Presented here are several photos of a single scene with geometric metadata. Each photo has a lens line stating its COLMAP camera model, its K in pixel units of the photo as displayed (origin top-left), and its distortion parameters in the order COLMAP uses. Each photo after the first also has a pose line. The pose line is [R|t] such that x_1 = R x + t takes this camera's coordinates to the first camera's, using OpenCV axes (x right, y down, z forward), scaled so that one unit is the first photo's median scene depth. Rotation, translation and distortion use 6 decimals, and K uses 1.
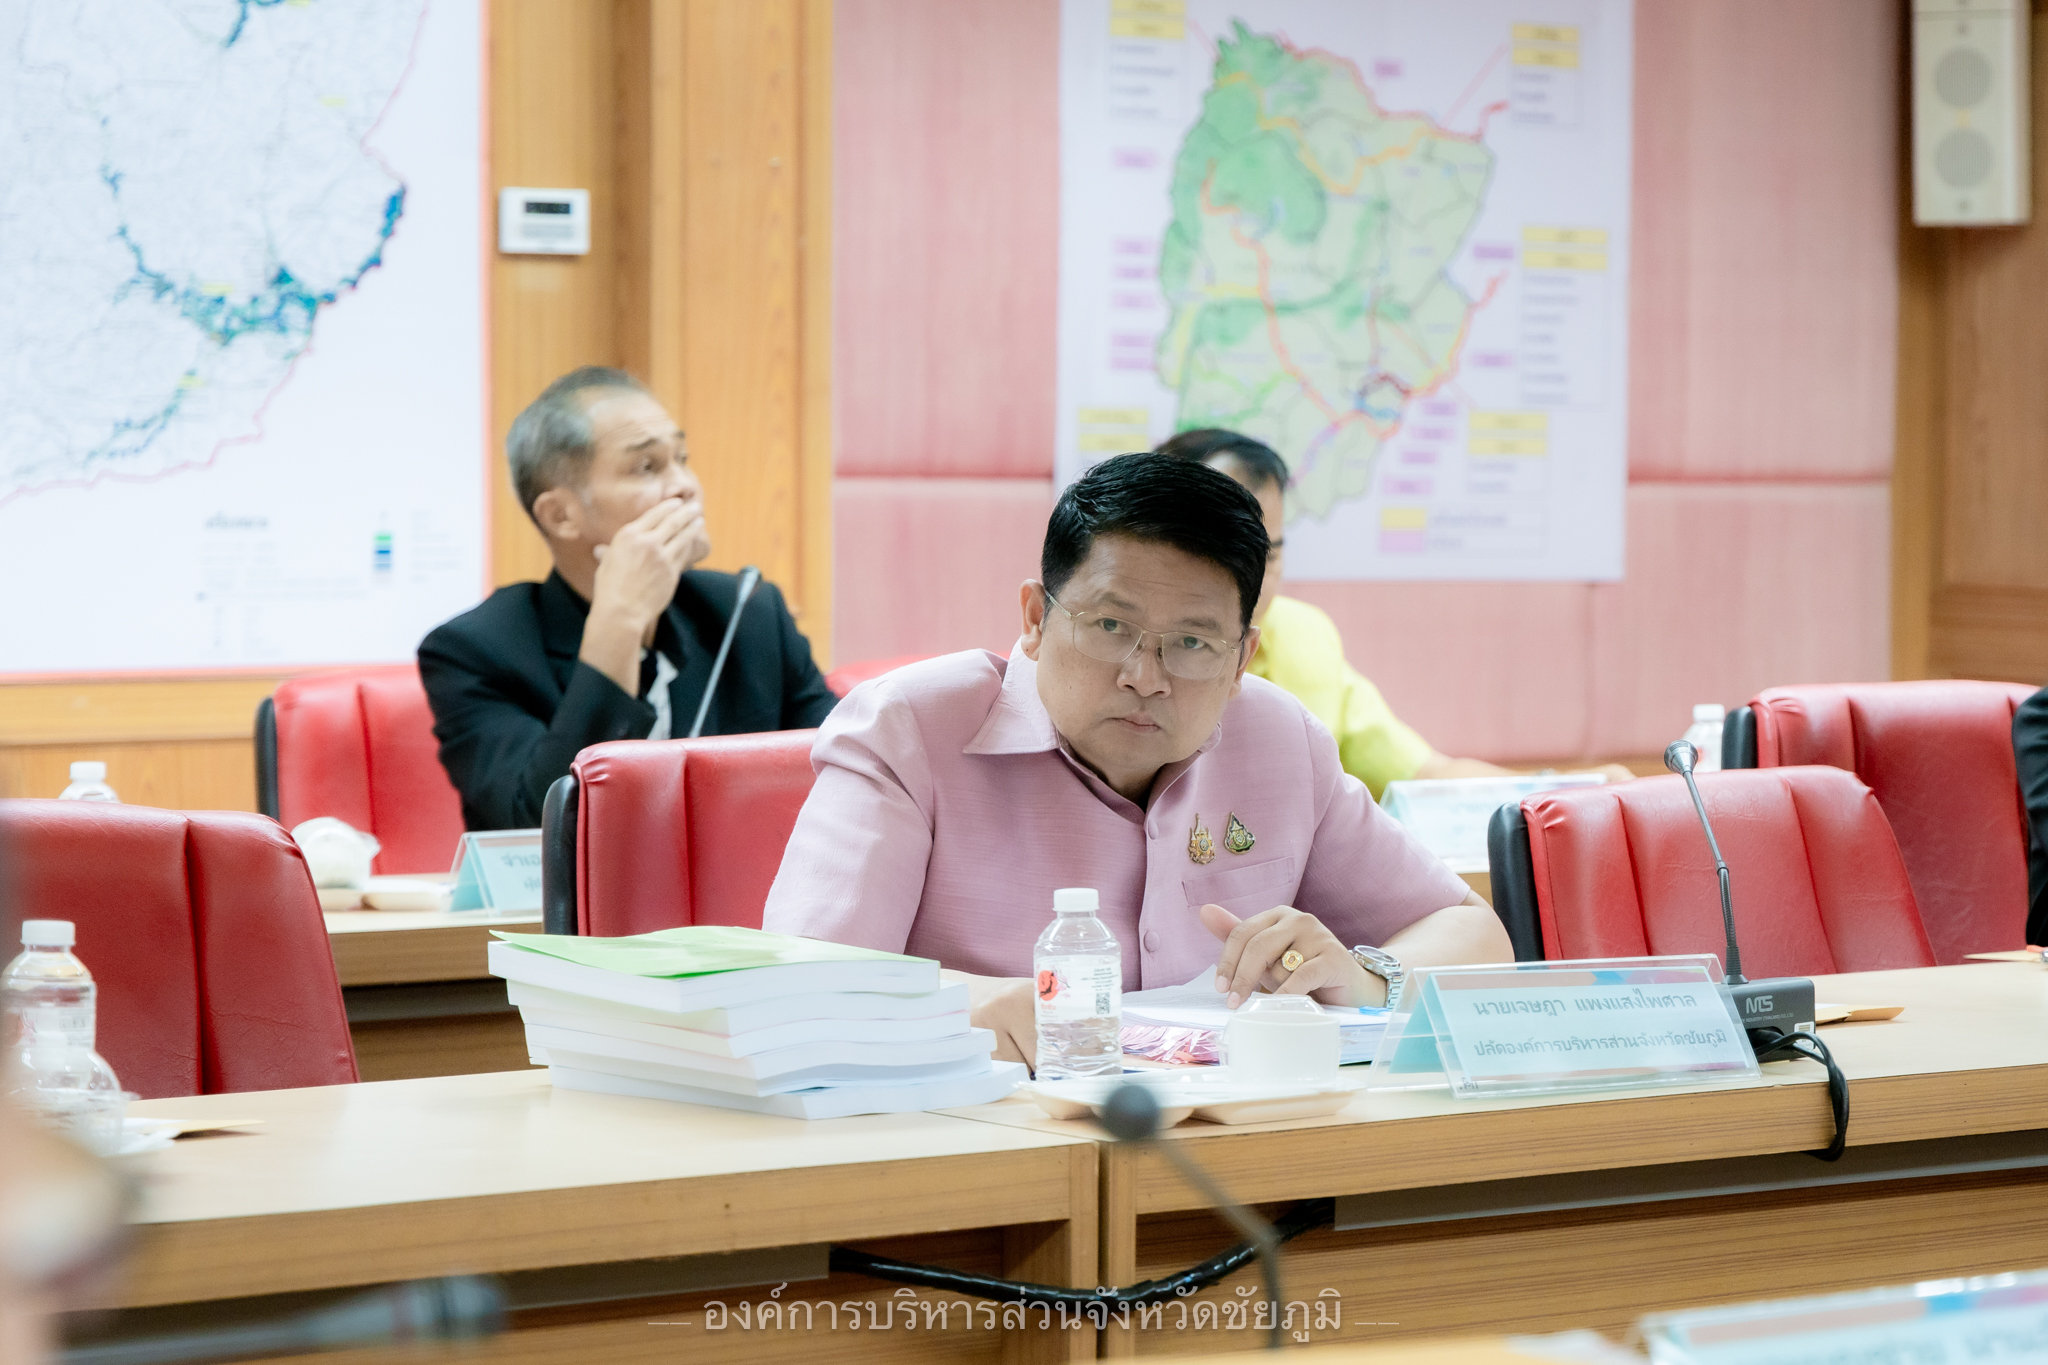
lens RADIAL K [[6137.2, 0, 1038.4], [0, 6137.2, 669.2], [0, 0, 1]] dist [0.044326, 0.000000]
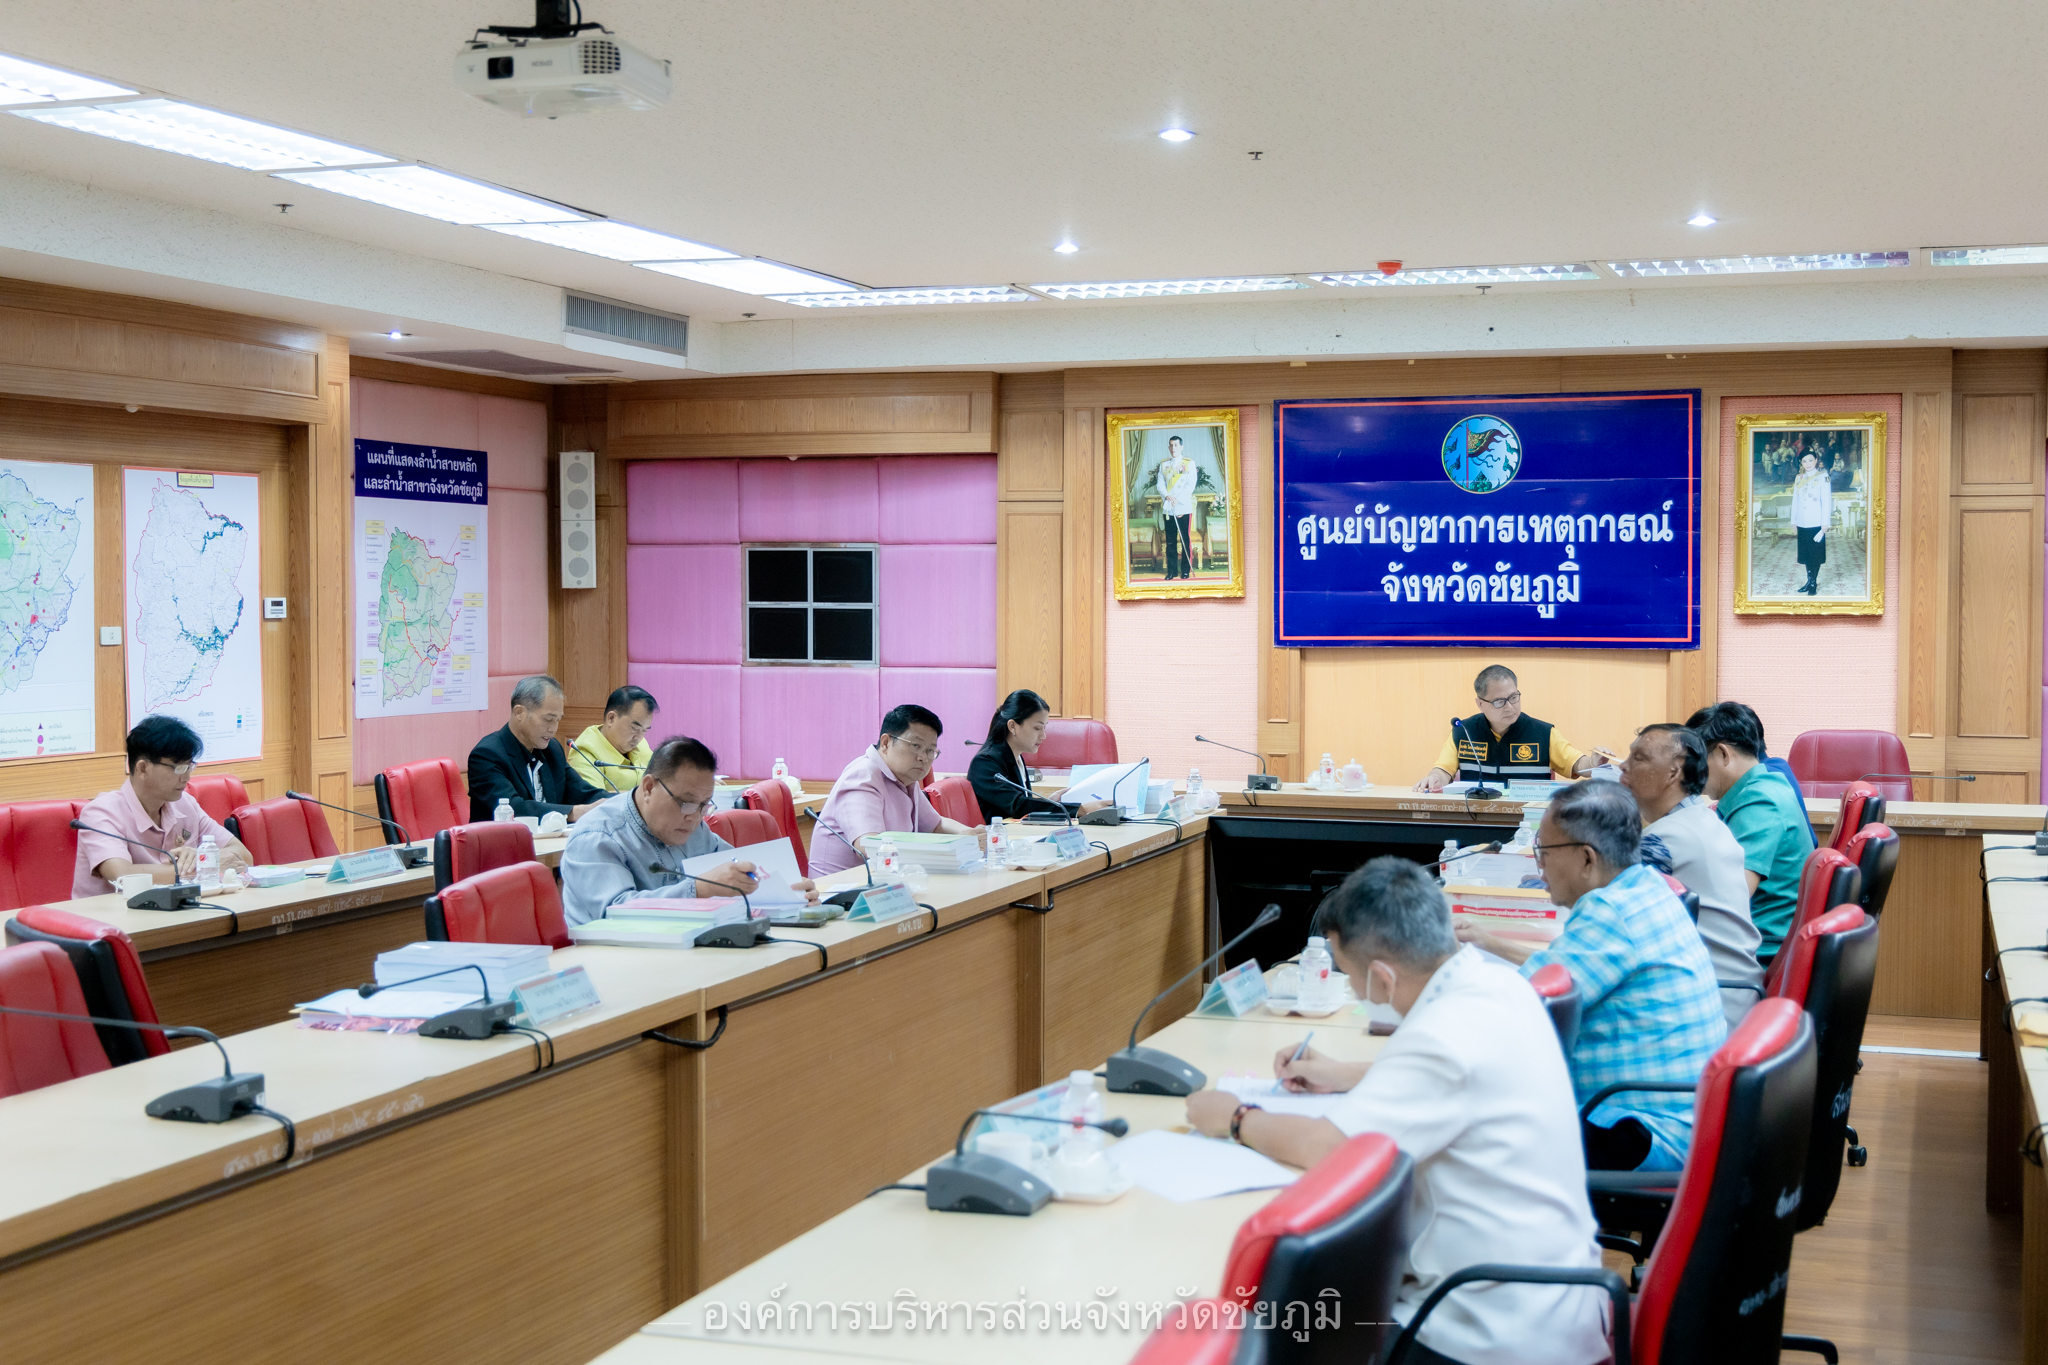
lens RADIAL K [[2805.4, 0, 1013.7], [0, 2805.4, 684.3], [0, 0, 1]] dist [0.037204, 0.000000]
pose [[0.820836, -0.027654, 0.570495, -0.573213], [0.027224, 0.999586, 0.009283, -0.039381], [-0.570515, 0.007911, 0.821249, -0.326809]]
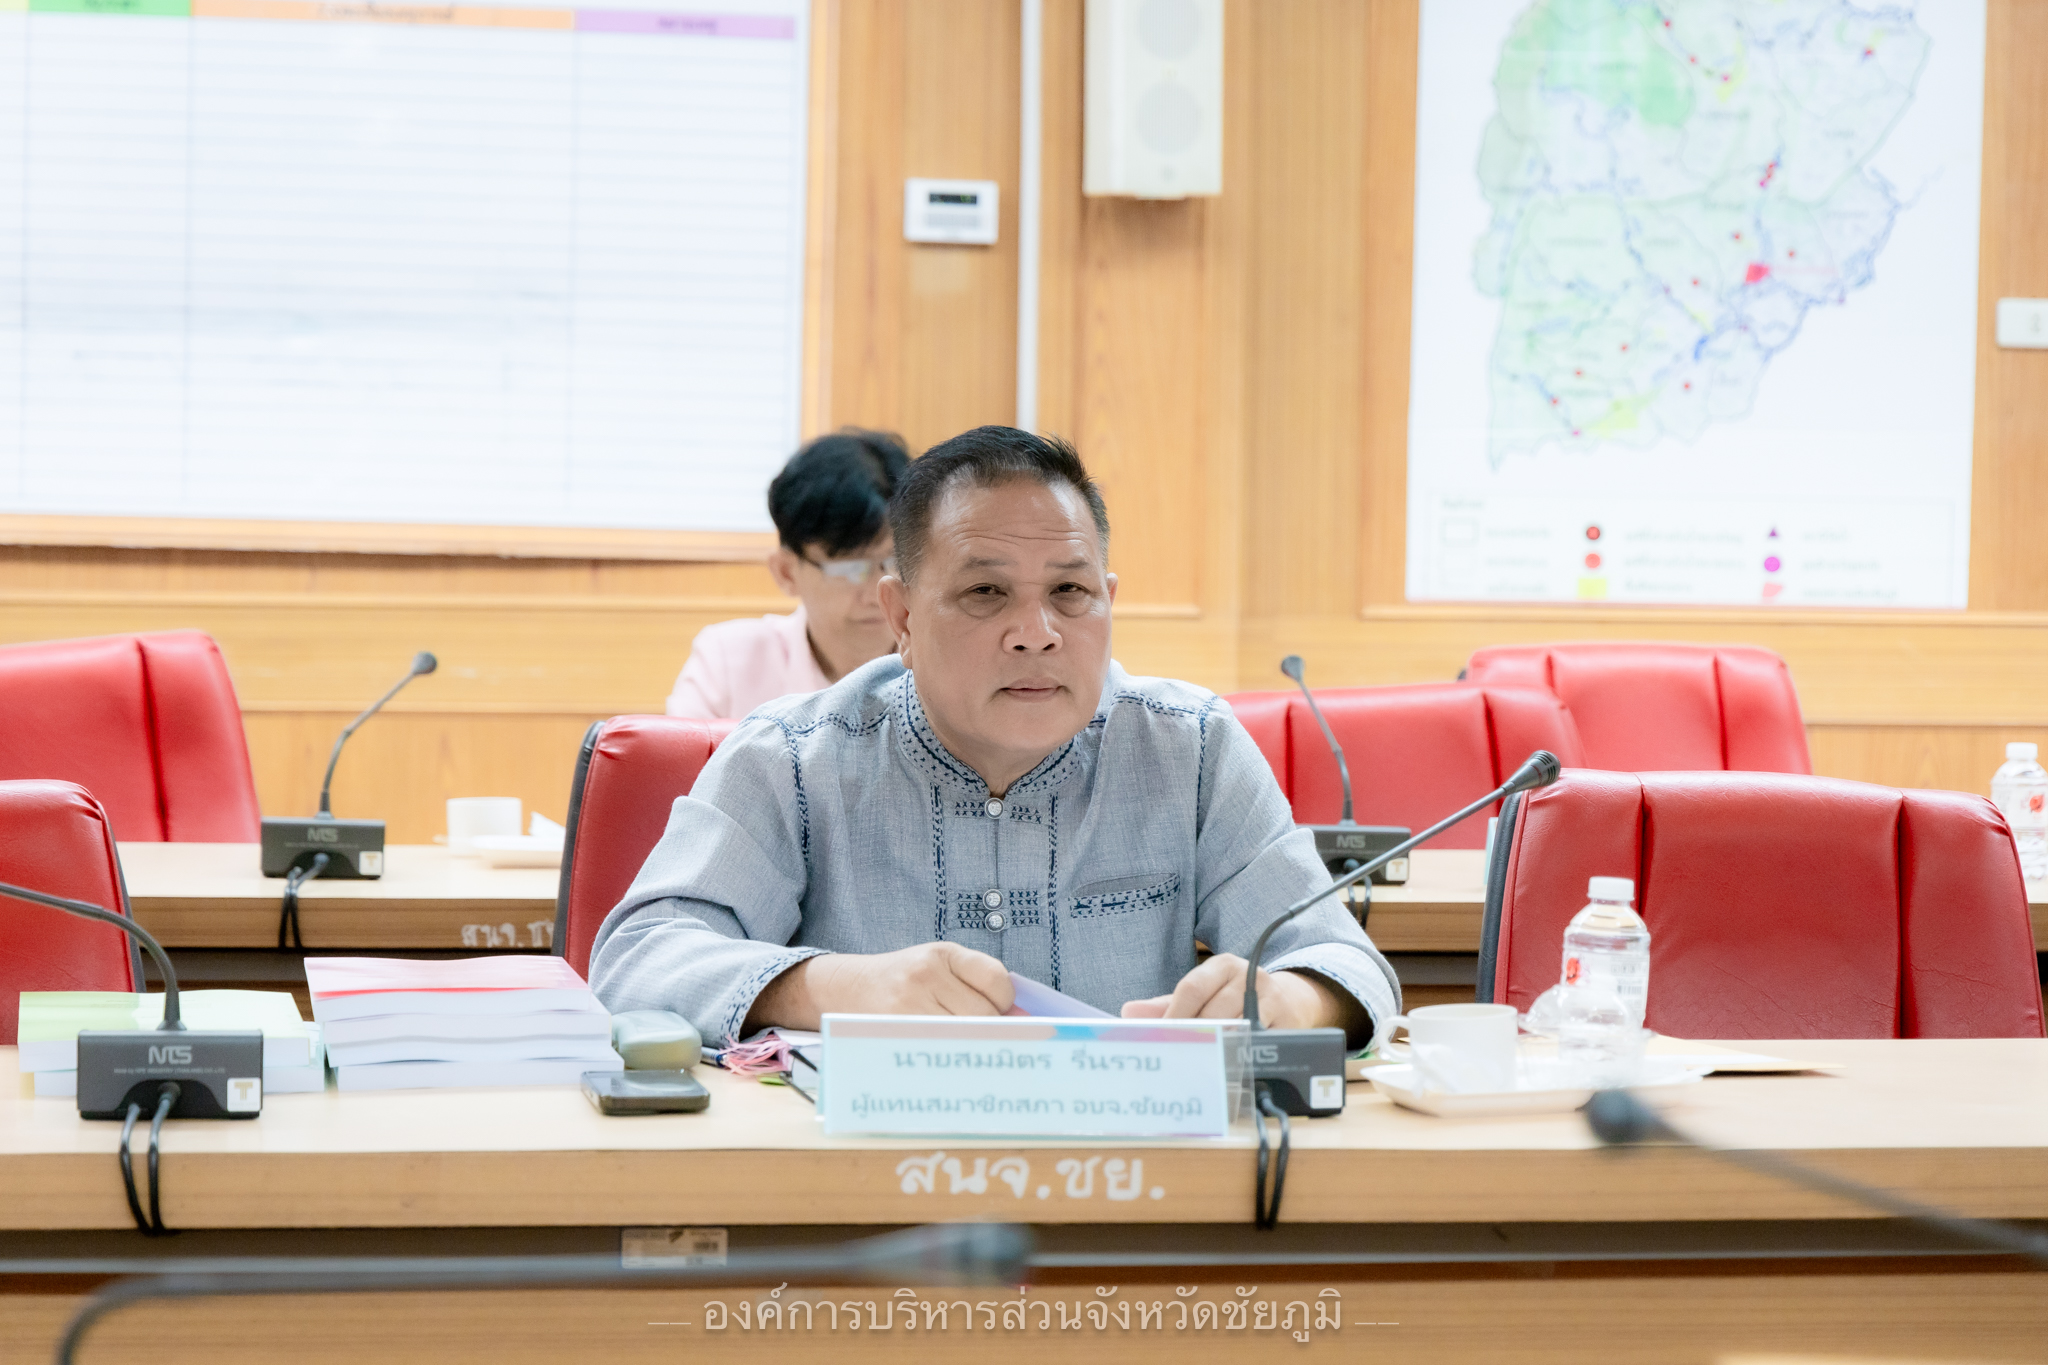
lens RADIAL K [[4950.9, 0, 1040.1], [0, 4950.9, 746.7], [0, 0, 1]] dist [0.050327, 0.000000]
pose [[0.876475, 0.039674, -0.479809, 0.093008], [-0.030841, 0.999179, 0.026281, -0.002172], [0.480458, -0.008236, 0.876979, 0.070977]]
